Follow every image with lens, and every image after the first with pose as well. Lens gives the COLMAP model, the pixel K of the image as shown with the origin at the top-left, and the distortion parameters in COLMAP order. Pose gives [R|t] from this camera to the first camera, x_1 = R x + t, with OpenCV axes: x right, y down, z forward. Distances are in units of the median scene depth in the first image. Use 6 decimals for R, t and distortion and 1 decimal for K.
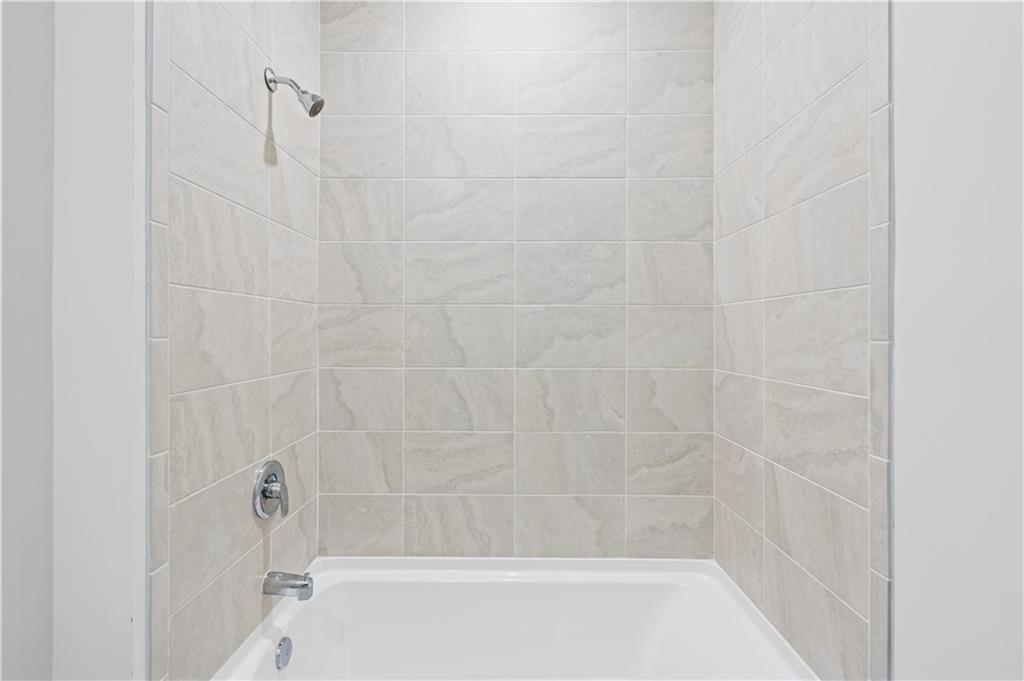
lens RADIAL K [[467.2, 0, 508.2], [0, 467.2, 334.8], [0, 0, 1]] dist [-0.007596, 0.003662]
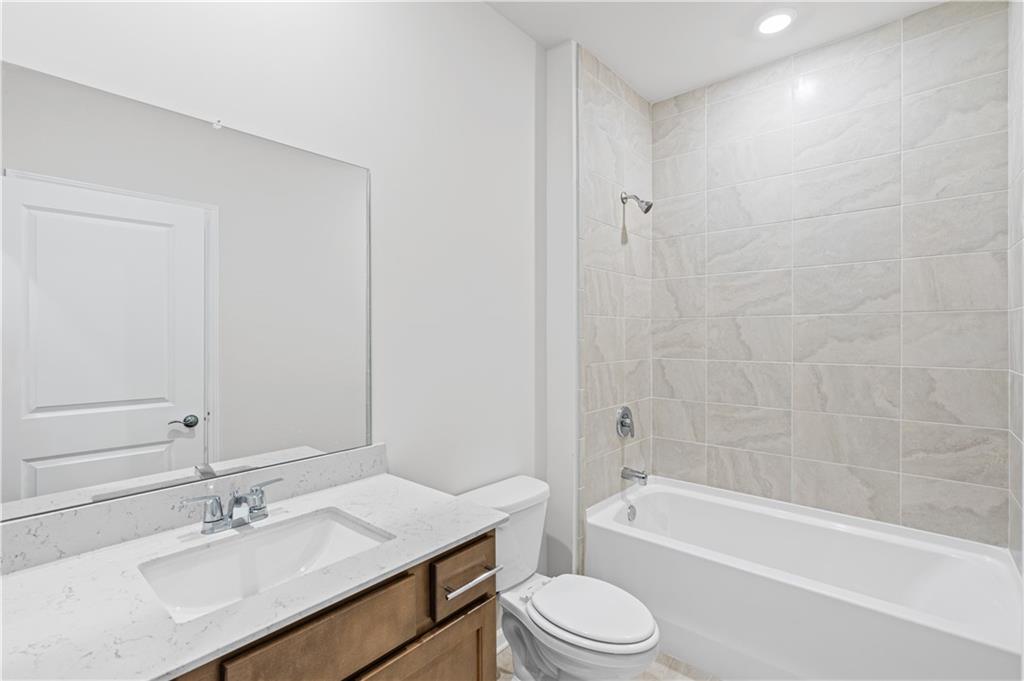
lens RADIAL K [[467.2, 0, 508.3], [0, 467.2, 331.2], [0, 0, 1]] dist [-0.007596, 0.003662]
pose [[0.762505, -0.008881, -0.646922, 0.260131], [-0.000394, 0.999899, -0.014191, 0.000973], [0.646983, 0.011075, 0.762424, -0.551031]]
